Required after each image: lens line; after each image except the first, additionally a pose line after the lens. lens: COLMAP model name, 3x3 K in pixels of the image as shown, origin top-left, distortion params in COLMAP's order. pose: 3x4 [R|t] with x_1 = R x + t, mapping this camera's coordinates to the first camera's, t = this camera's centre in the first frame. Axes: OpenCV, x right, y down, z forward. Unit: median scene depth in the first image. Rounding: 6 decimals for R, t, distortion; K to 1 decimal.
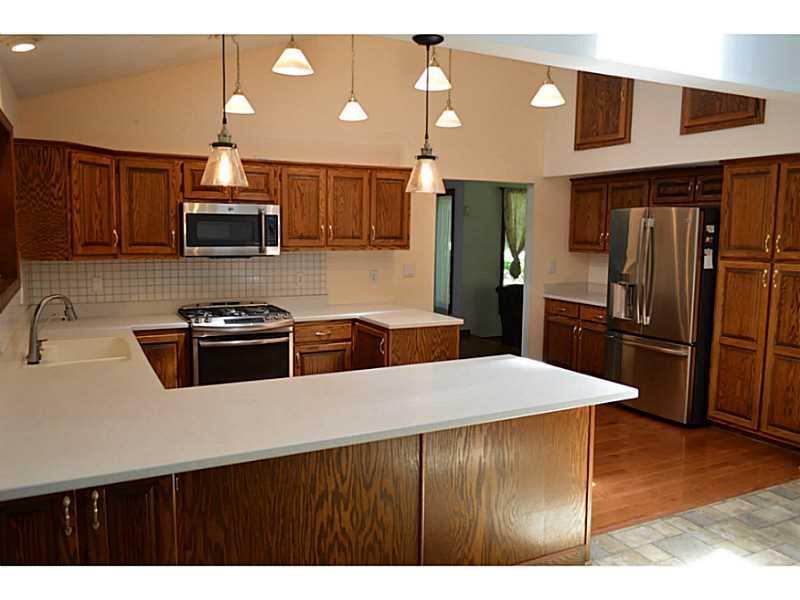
lens RADIAL K [[636.3, 0, 397.7], [0, 636.3, 300.0], [0, 0, 1]] dist [-0.010698, 0.005146]
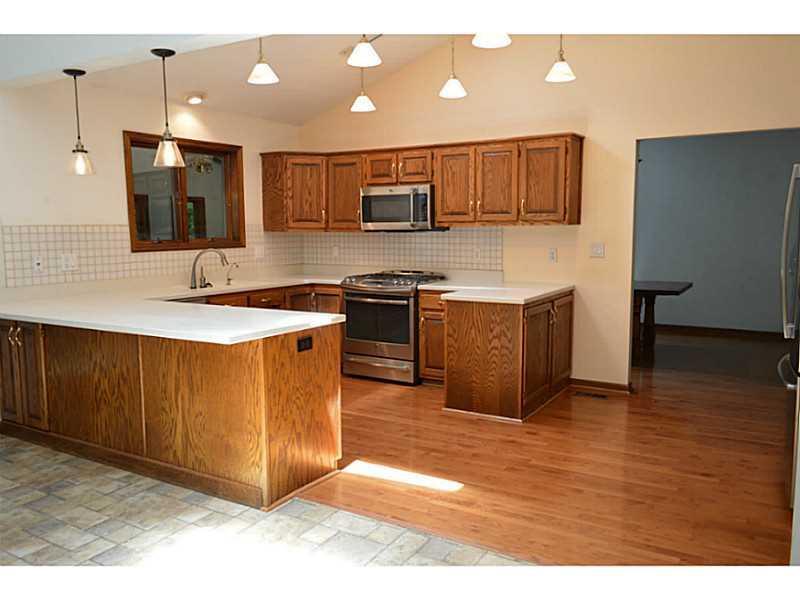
lens RADIAL K [[636.3, 0, 380.7], [0, 636.3, 301.8], [0, 0, 1]] dist [-0.010698, 0.005146]
pose [[0.518675, 0.087397, -0.850493, 0.749547], [-0.082997, 0.995210, 0.051653, 0.004860], [0.850934, 0.043797, 0.523444, 0.360528]]
